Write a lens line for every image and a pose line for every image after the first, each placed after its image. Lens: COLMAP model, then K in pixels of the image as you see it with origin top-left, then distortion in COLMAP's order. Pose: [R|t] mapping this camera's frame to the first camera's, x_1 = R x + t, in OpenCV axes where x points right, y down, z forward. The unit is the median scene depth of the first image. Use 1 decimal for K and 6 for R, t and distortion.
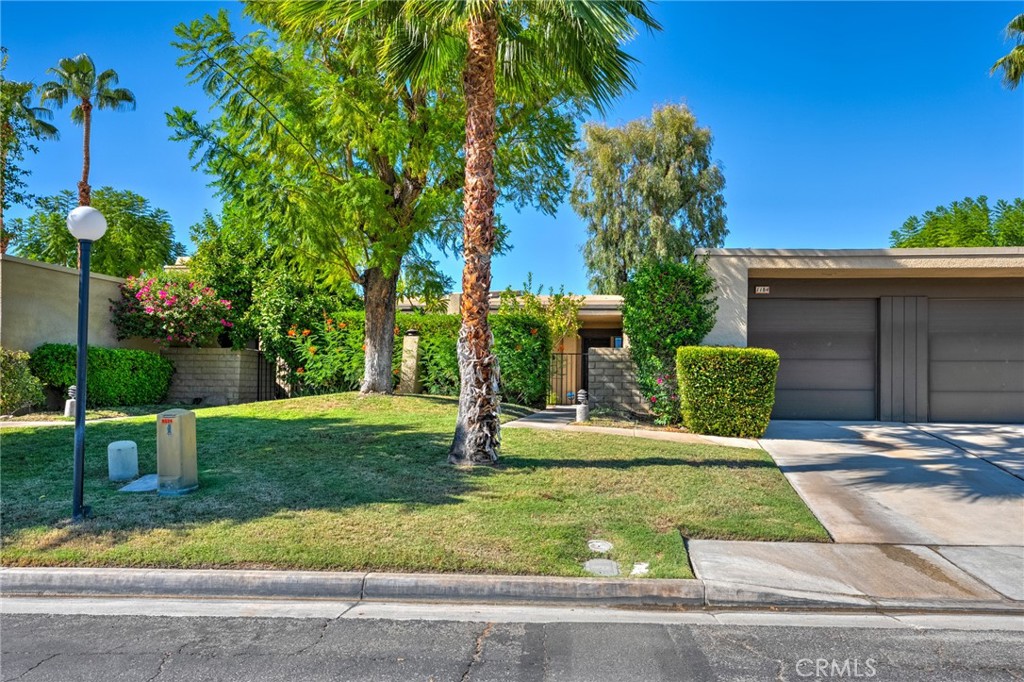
lens RADIAL K [[709.3, 0, 512.0], [0, 709.3, 341.0], [0, 0, 1]] dist [0.000117, -0.000013]
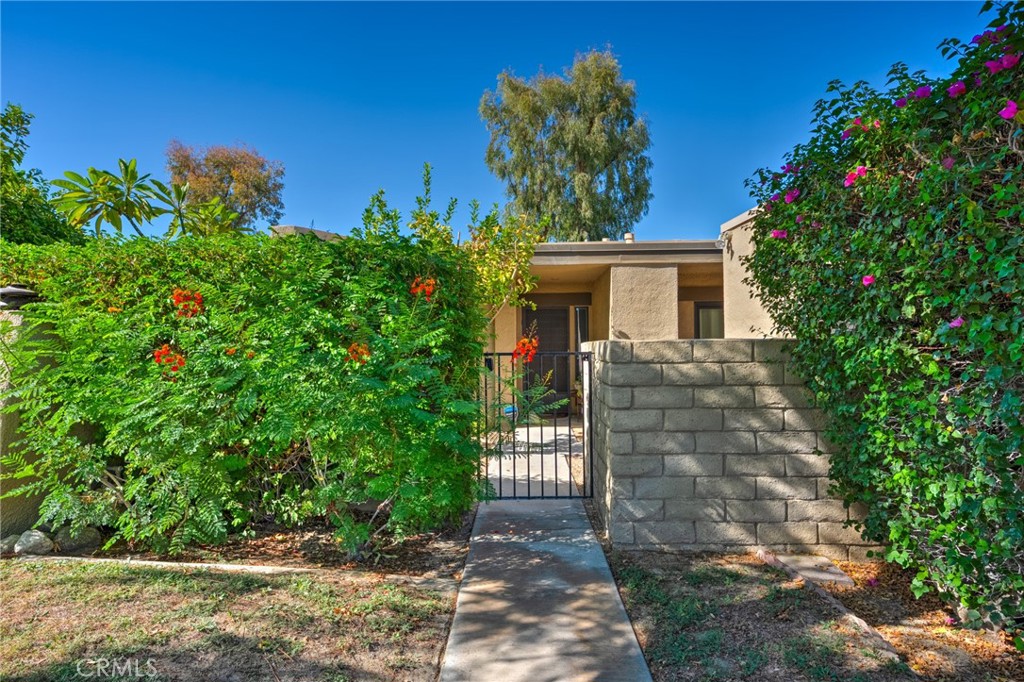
lens RADIAL K [[564.7, 0, 512.0], [0, 564.7, 341.0], [0, 0, 1]] dist [0.000124, 0.000008]
pose [[0.990892, -0.023287, 0.132629, 0.012660], [0.016322, 0.998442, 0.053363, -0.001319], [-0.133665, -0.050712, 0.989728, 0.278295]]
